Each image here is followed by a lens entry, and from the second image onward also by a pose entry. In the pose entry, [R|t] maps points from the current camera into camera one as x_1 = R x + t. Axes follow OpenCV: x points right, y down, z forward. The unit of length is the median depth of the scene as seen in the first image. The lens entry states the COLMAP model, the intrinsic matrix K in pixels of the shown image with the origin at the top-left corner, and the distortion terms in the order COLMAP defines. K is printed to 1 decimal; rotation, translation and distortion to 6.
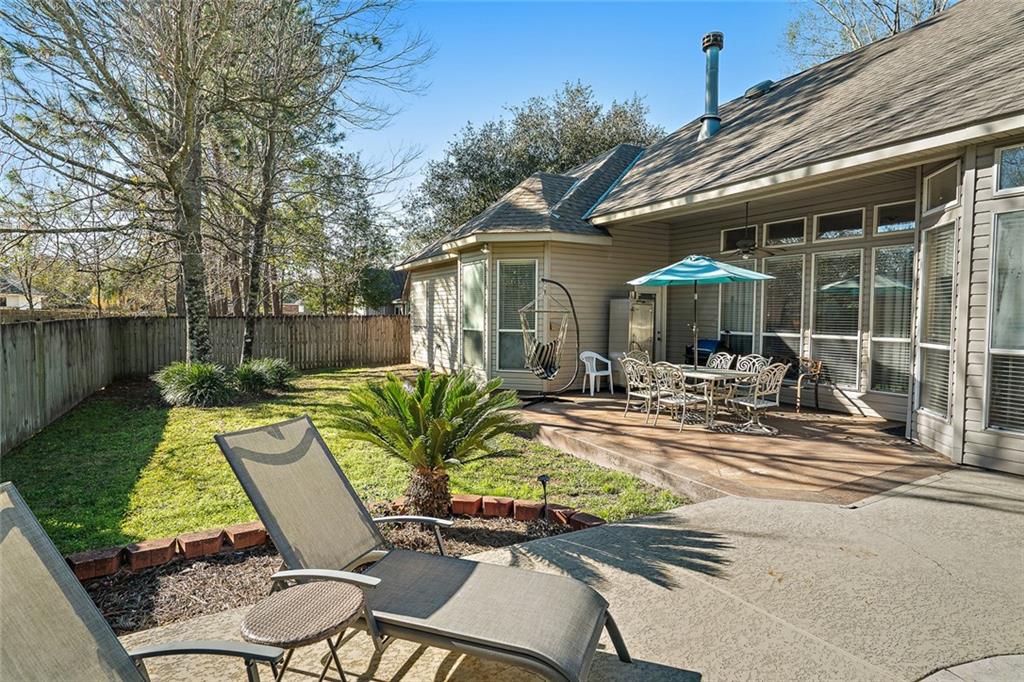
lens RADIAL K [[562.8, 0, 512.0], [0, 562.8, 341.0], [0, 0, 1]] dist [-0.002502, -0.000288]
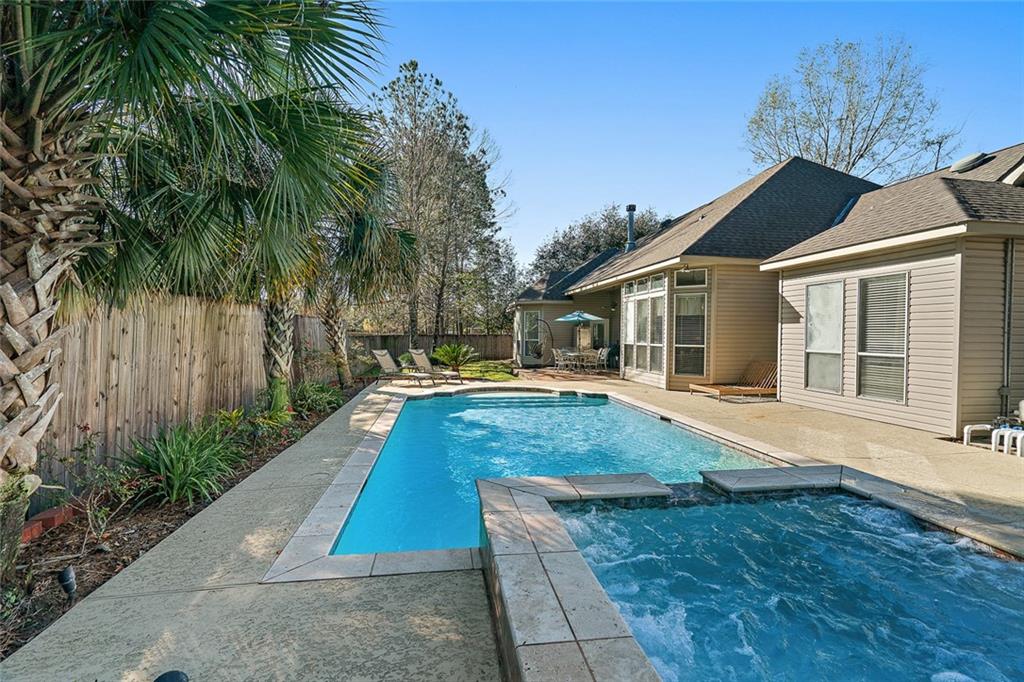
lens RADIAL K [[487.0, 0, 512.0], [0, 487.0, 341.0], [0, 0, 1]] dist [-0.000535, 0.000030]
pose [[0.944091, 0.005606, -0.329638, 0.367342], [-0.018906, 0.999131, -0.037156, 0.037208], [0.329144, 0.041311, 0.943376, -0.585308]]
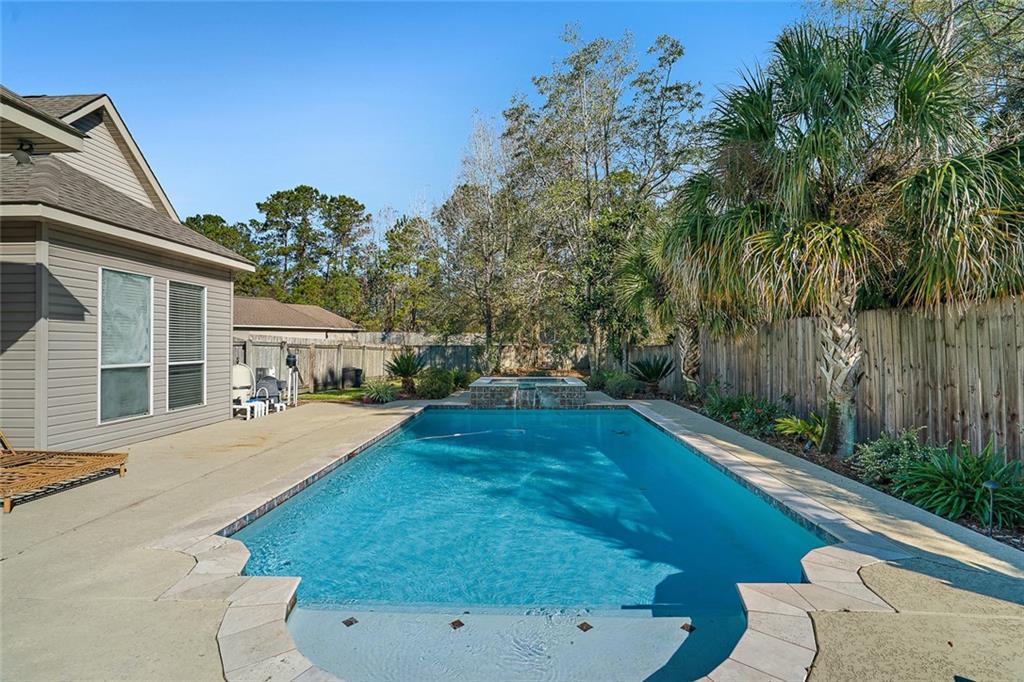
lens RADIAL K [[468.5, 0, 512.0], [0, 468.5, 341.0], [0, 0, 1]] dist [0.001454, 0.000353]
pose [[-0.866777, 0.003023, 0.498687, -0.532224], [0.022186, 0.999225, 0.032506, -0.073828], [-0.498203, 0.039239, -0.866172, 1.711158]]
